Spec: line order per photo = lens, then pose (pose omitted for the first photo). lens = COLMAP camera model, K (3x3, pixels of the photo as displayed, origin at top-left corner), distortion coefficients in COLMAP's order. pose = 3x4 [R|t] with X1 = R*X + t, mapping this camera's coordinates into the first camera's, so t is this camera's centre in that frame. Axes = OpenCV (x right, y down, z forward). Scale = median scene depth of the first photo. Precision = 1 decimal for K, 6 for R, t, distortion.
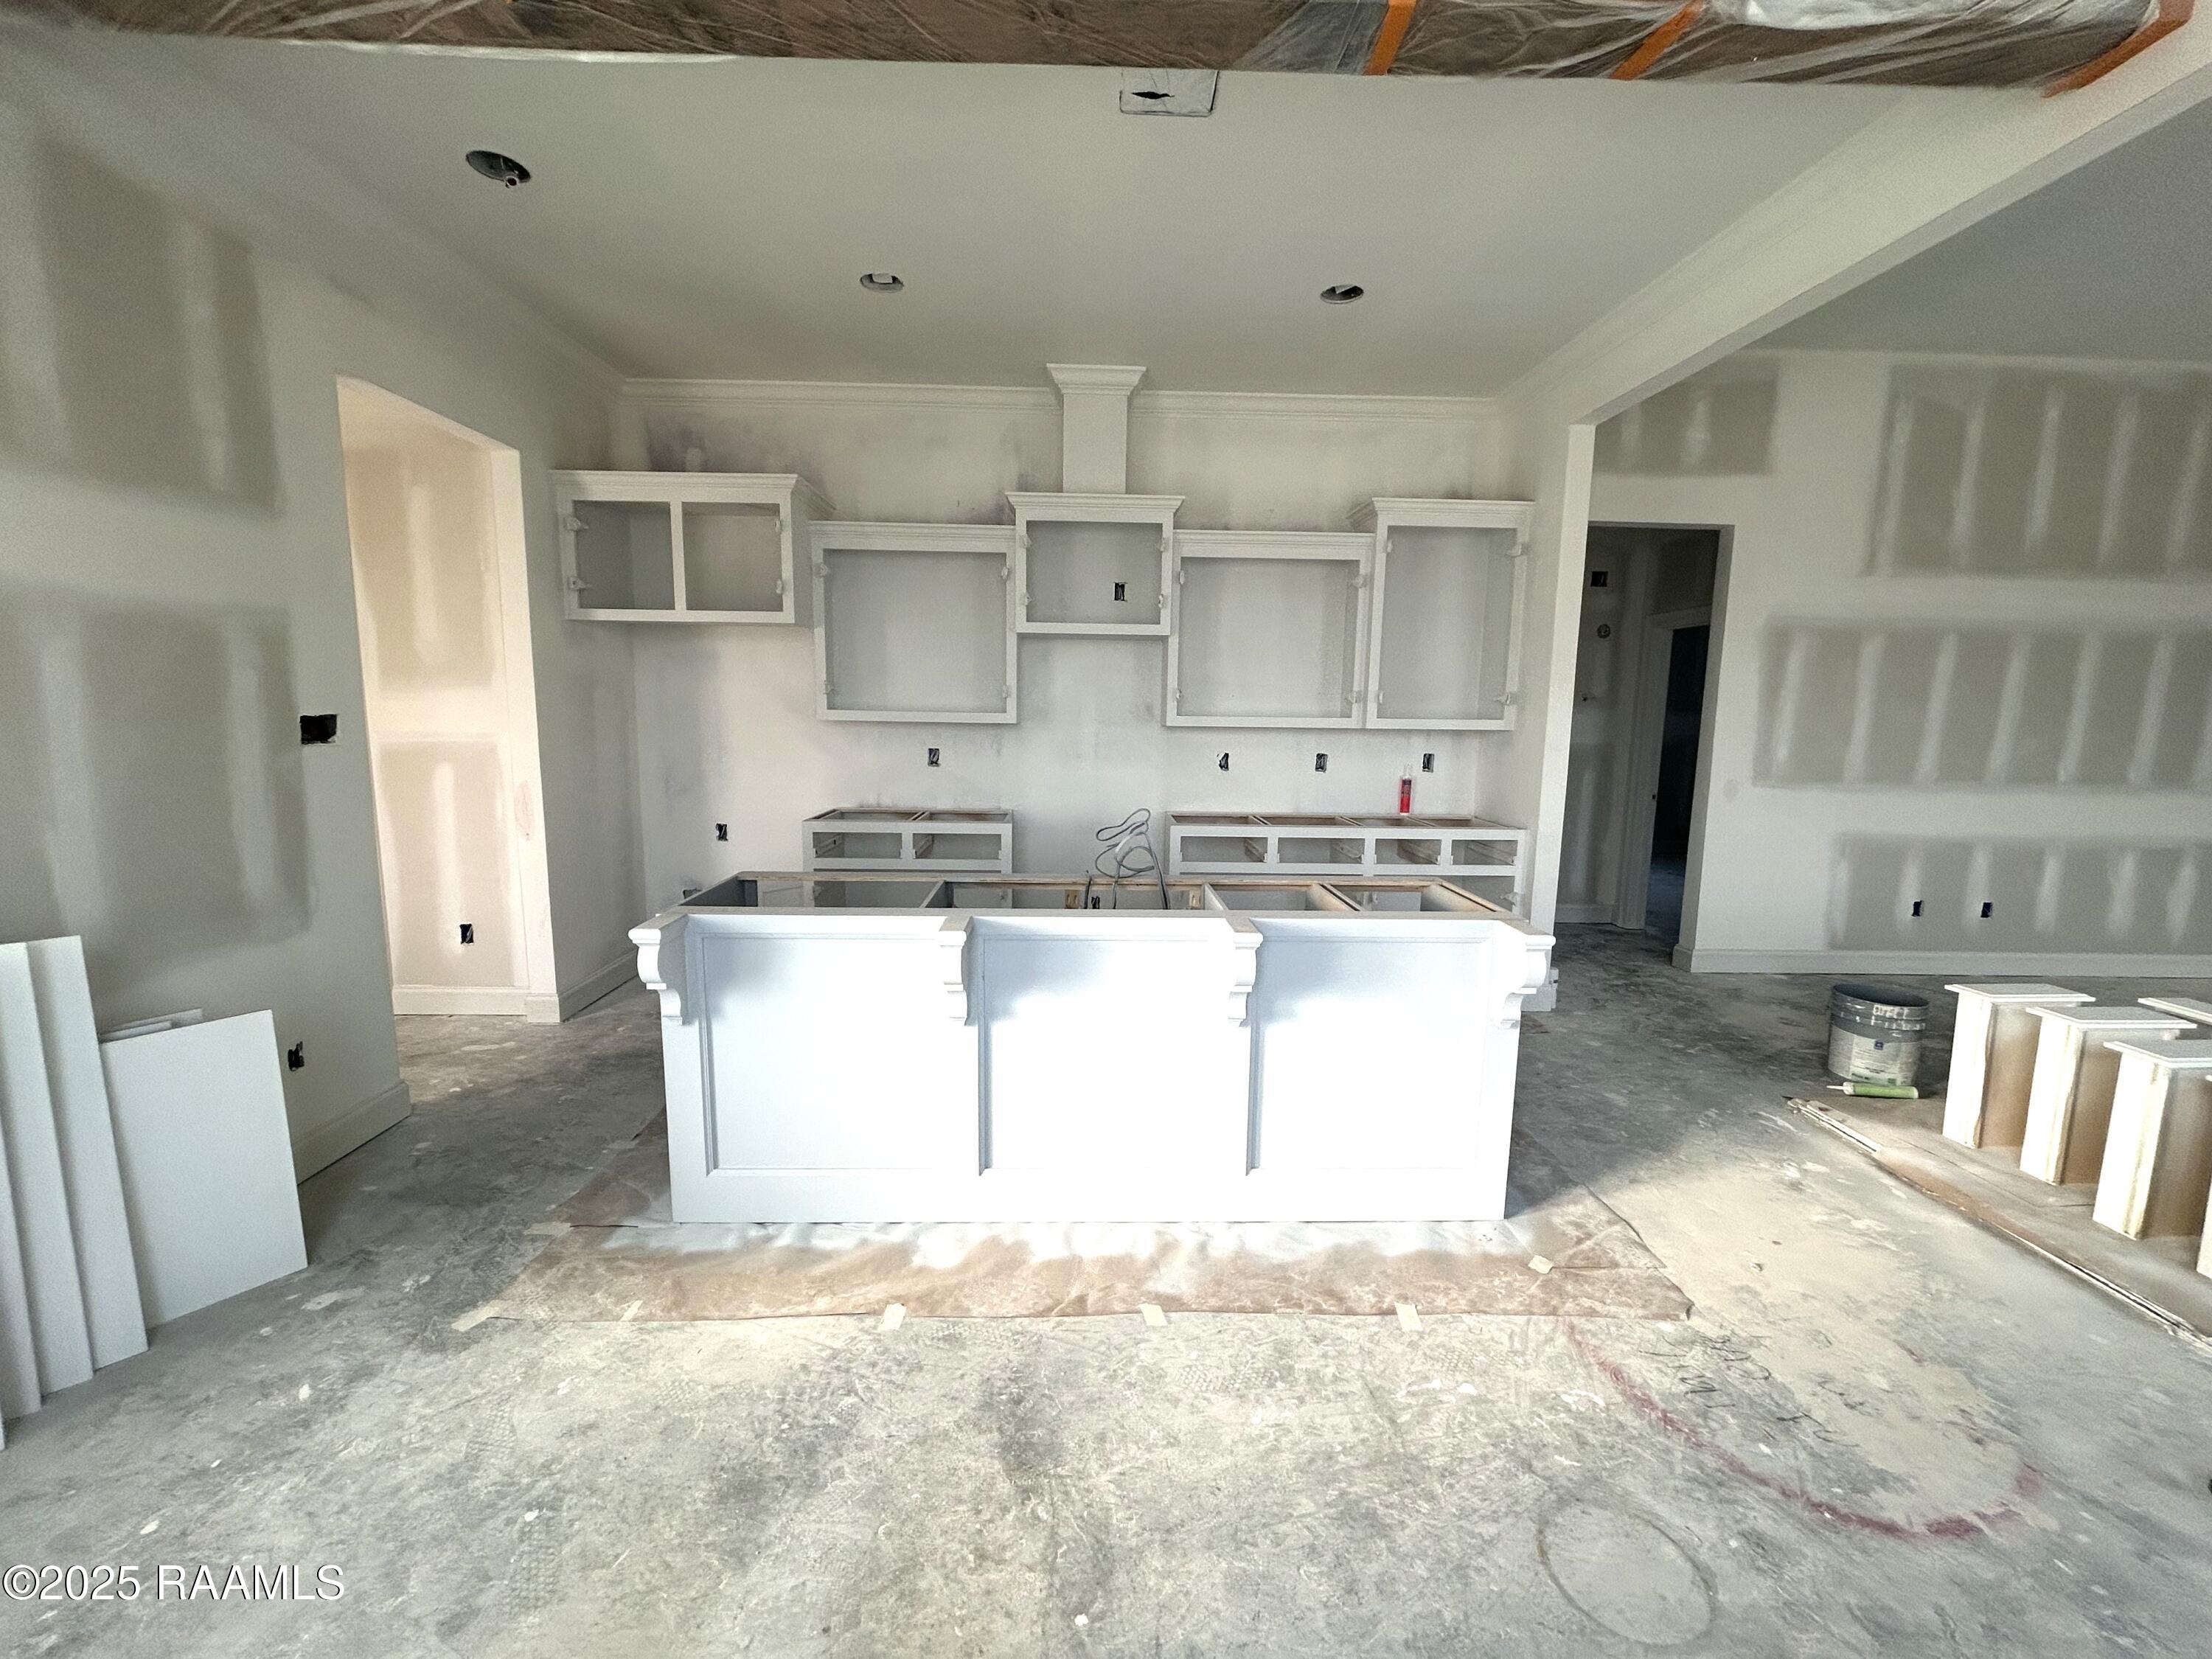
lens RADIAL K [[886.5, 0, 1099.1], [0, 886.5, 829.9], [0, 0, 1]] dist [-0.000211, -0.000320]
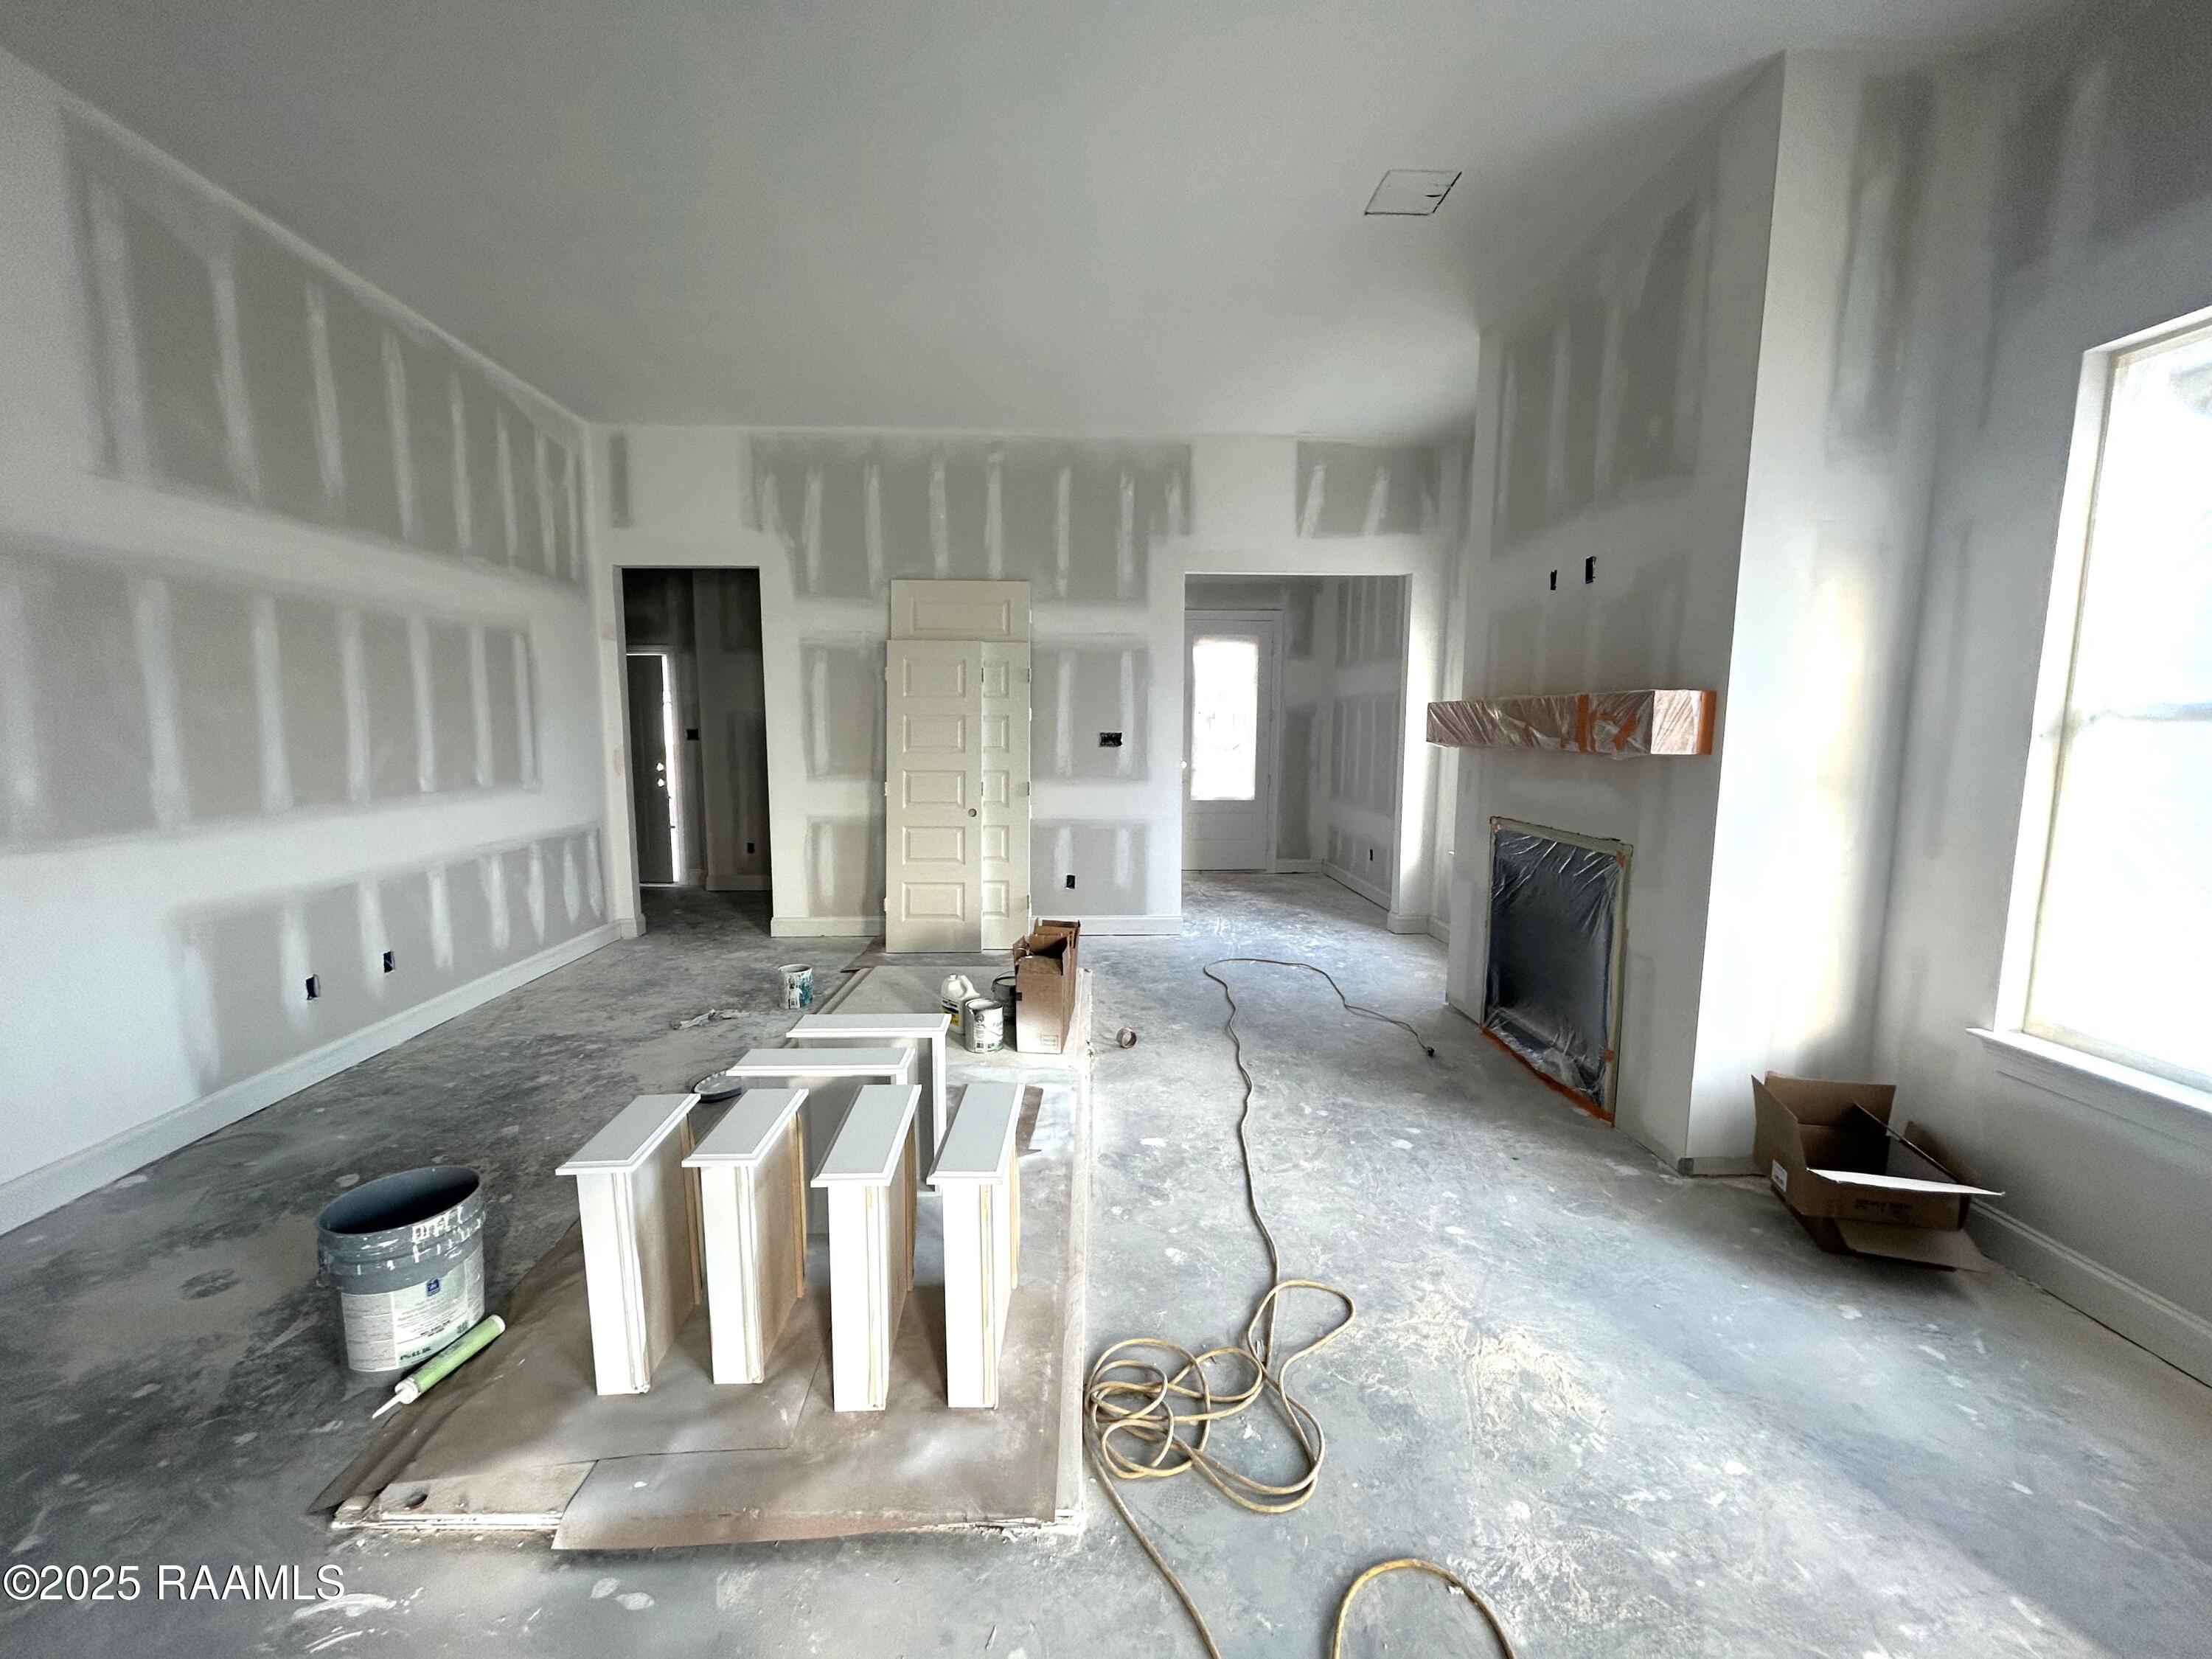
lens RADIAL K [[886.5, 0, 1099.1], [0, 886.5, 829.9], [0, 0, 1]] dist [-0.000211, -0.000320]
pose [[-0.014730, -0.134896, 0.990750, 0.298824], [0.130420, 0.982134, 0.135662, -0.062668], [-0.991349, 0.131212, 0.003126, 0.462827]]
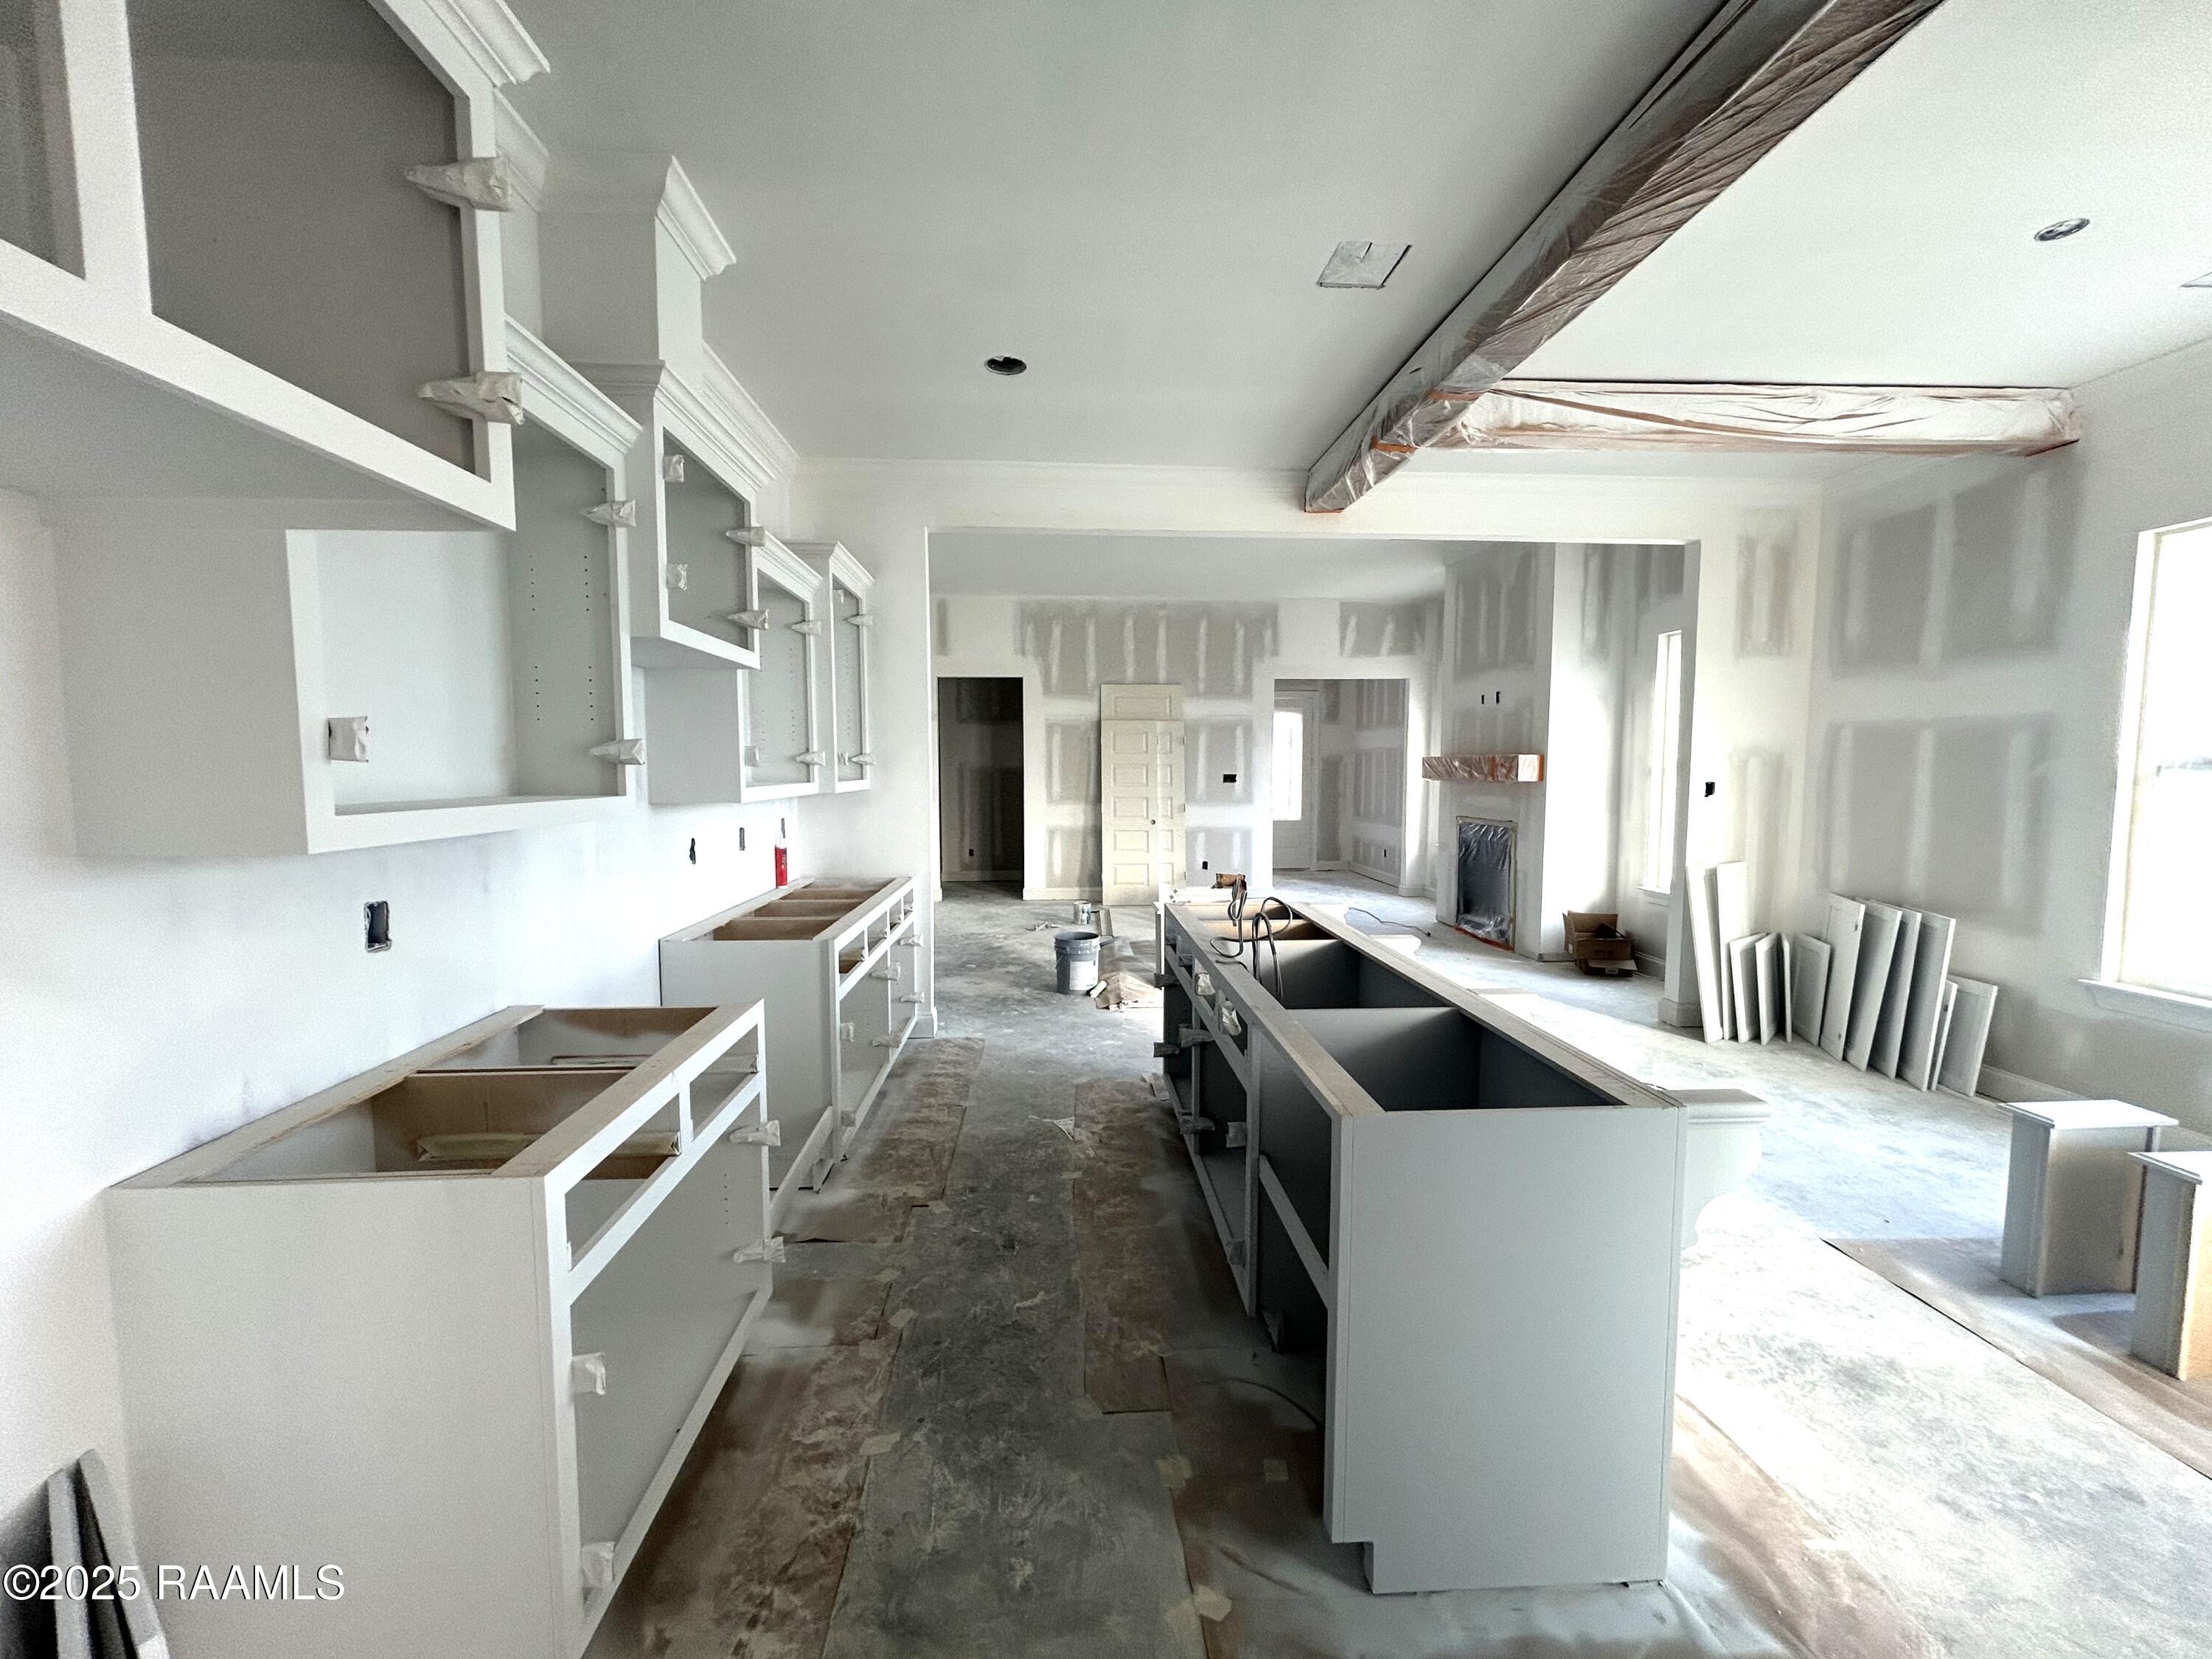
lens RADIAL K [[886.5, 0, 1099.1], [0, 886.5, 829.9], [0, 0, 1]] dist [-0.000211, -0.000320]
pose [[-0.029977, -0.087014, 0.995756, -0.684262], [0.135198, 0.986696, 0.090292, -0.139445], [-0.990365, 0.137331, -0.017814, 0.862844]]
